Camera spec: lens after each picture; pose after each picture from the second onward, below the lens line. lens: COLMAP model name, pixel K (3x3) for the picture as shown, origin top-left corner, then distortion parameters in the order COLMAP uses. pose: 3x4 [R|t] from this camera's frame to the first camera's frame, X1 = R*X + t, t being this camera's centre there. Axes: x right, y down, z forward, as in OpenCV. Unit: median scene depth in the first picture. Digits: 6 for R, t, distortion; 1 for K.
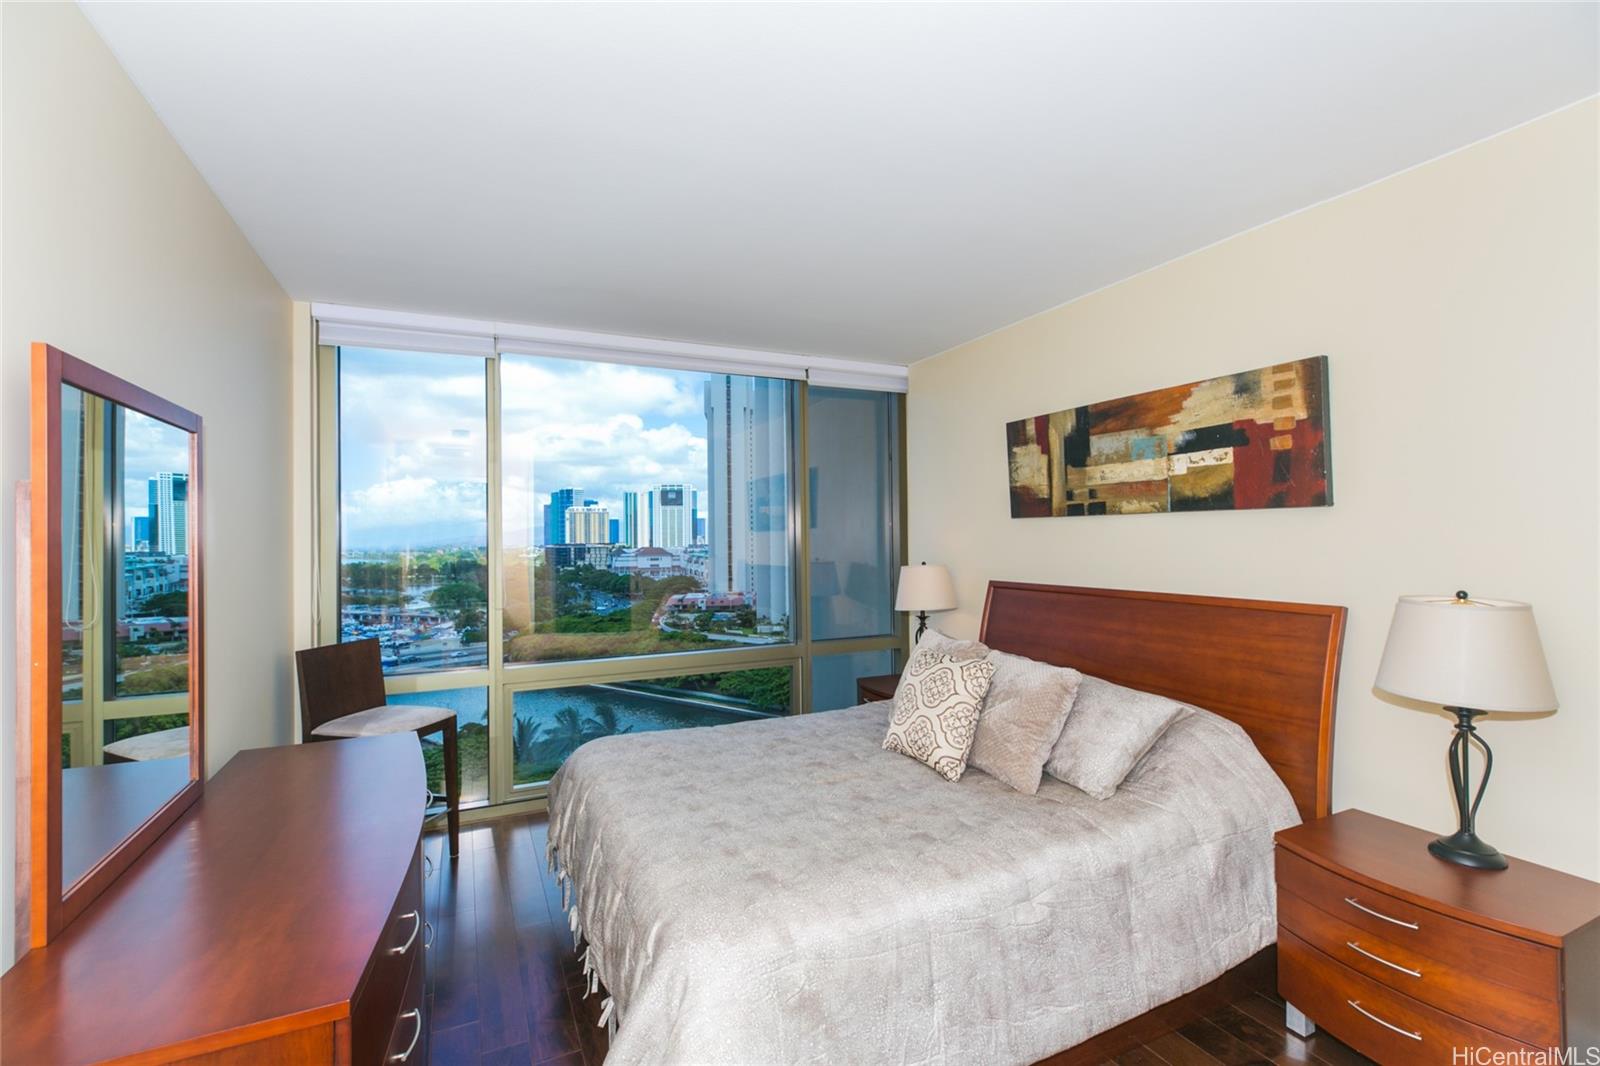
lens RADIAL K [[711.1, 0, 800.4], [0, 711.1, 535.3], [0, 0, 1]] dist [-0.000390, -0.001498]
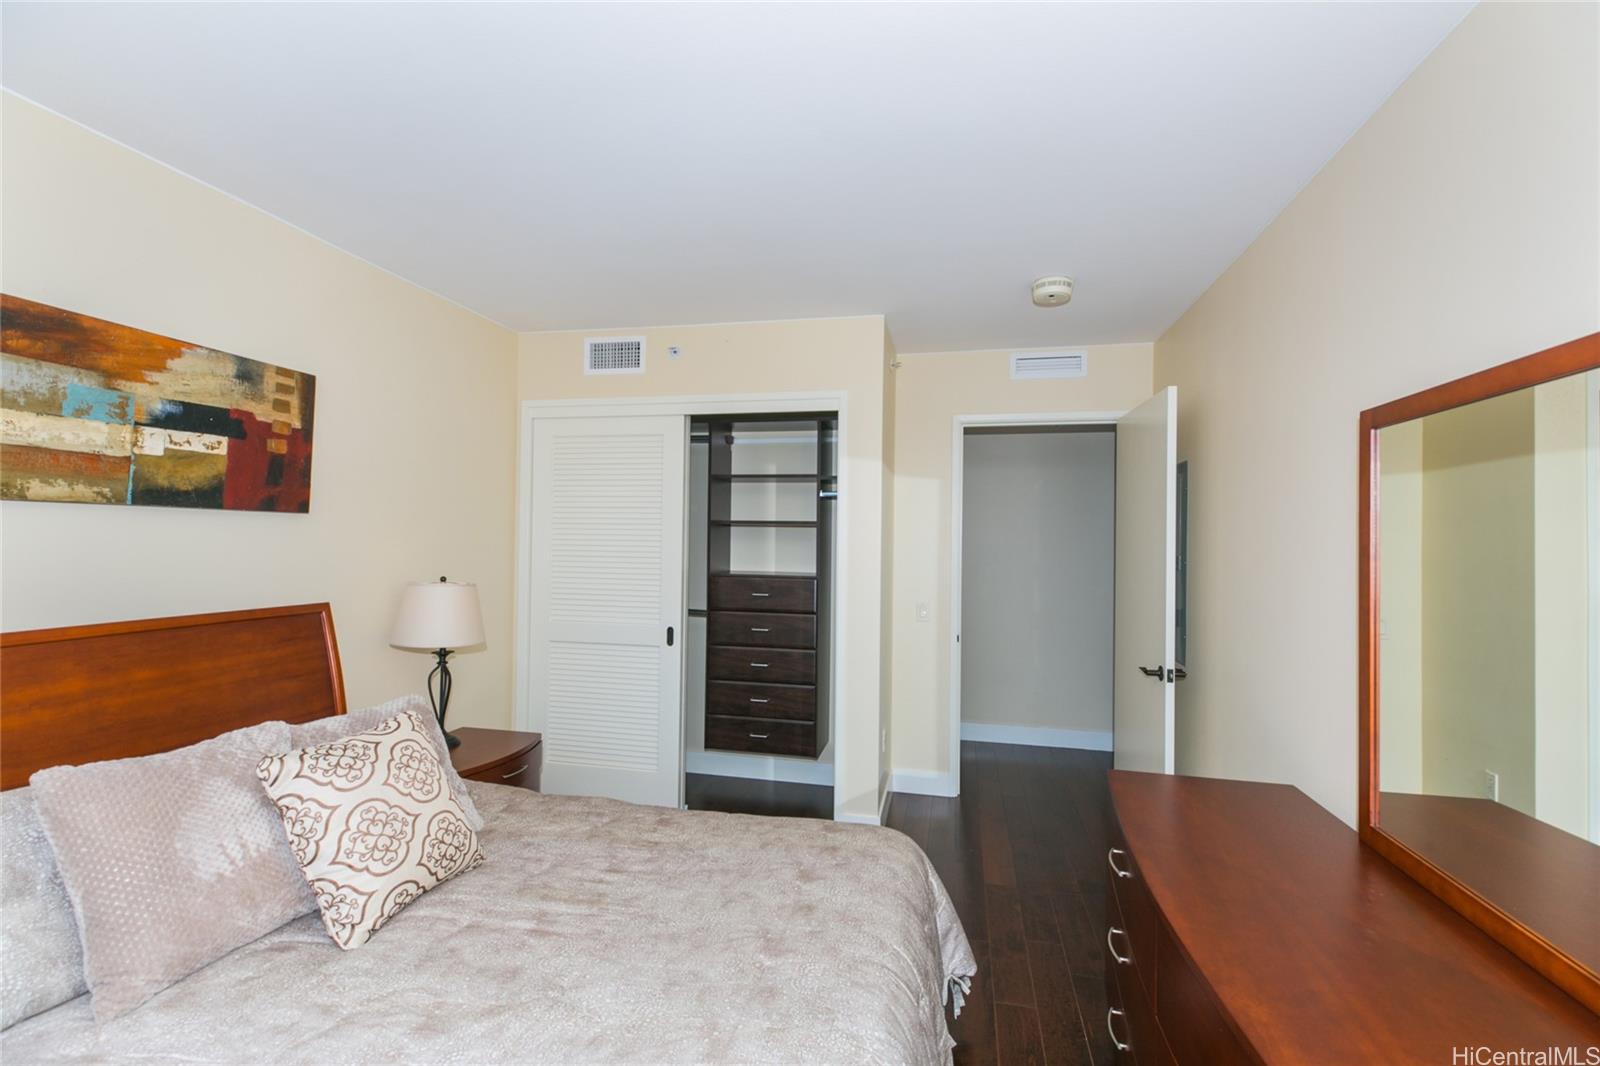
lens RADIAL K [[711.1, 0, 799.1], [0, 711.1, 533.2], [0, 0, 1]] dist [-0.000390, -0.001498]
pose [[-0.786658, 0.003616, 0.617379, -0.466042], [-0.009048, 0.999808, -0.017385, 0.001559], [-0.617323, -0.019262, -0.786474, 1.228209]]
